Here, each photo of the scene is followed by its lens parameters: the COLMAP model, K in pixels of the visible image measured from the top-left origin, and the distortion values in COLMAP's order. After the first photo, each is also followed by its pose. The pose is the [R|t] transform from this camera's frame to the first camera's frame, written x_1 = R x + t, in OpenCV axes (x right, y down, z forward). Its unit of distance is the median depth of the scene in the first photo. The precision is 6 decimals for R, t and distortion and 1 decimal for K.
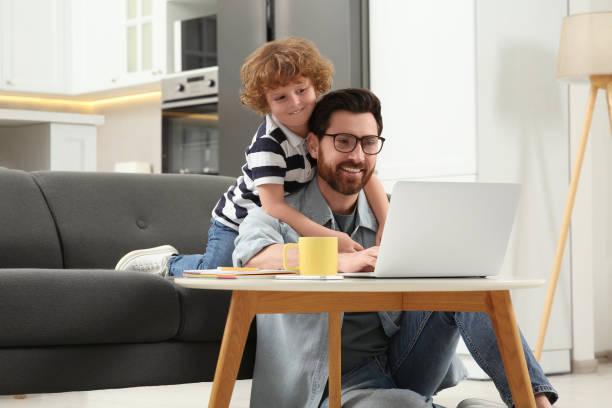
lens RADIAL K [[1634.1, 0, 306.0], [0, 1634.1, 204.0], [0, 0, 1]] dist [0.412641, -0.085985]
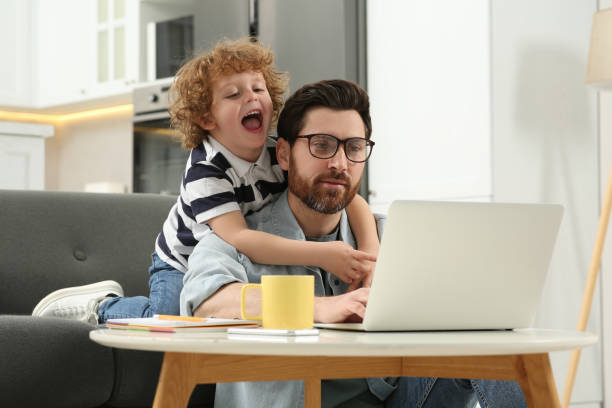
lens RADIAL K [[1634.1, 0, 306.0], [0, 1634.1, 204.0], [0, 0, 1]] dist [0.412641, -0.085985]
pose [[0.999993, 0.002109, -0.003085, 0.014913], [-0.002157, 0.999877, -0.015506, -0.000433], [0.003052, 0.015513, 0.999875, 0.213096]]
